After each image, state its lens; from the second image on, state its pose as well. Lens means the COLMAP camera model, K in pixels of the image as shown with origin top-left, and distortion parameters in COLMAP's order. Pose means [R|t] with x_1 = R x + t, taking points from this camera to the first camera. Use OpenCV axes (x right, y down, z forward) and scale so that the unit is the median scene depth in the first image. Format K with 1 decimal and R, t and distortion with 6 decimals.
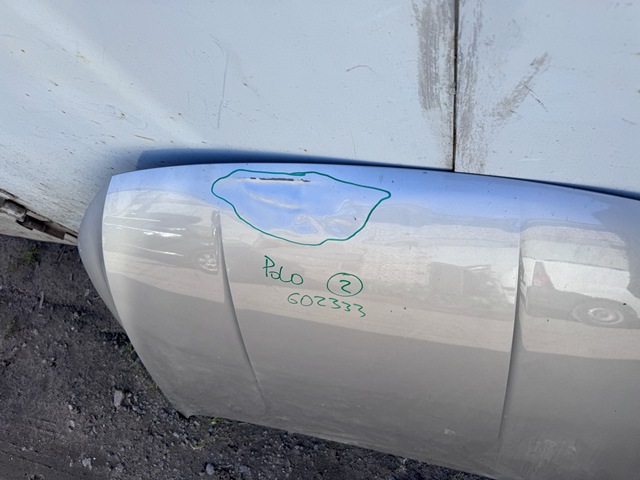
lens RADIAL K [[457.3, 0, 323.5], [0, 457.3, 239.4], [0, 0, 1]] dist [0.033211, -0.045440]
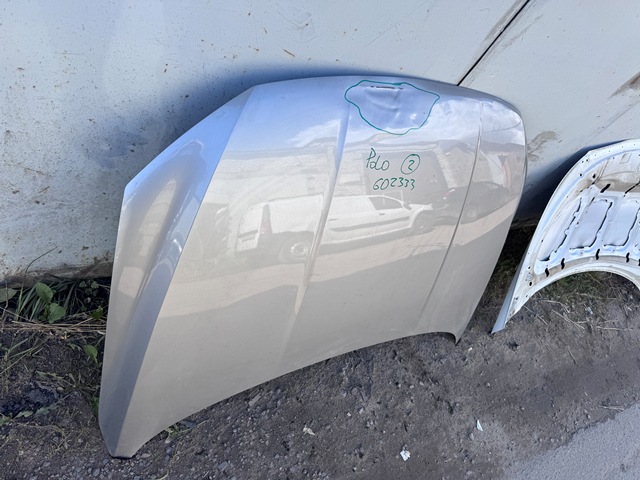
lens RADIAL K [[457.3, 0, 323.5], [0, 457.3, 239.4], [0, 0, 1]] dist [0.033211, -0.045440]
pose [[0.608644, -0.129880, 0.782742, -0.726153], [0.285837, 0.956165, -0.063605, 0.188601], [-0.740169, 0.262449, 0.619088, 0.175221]]
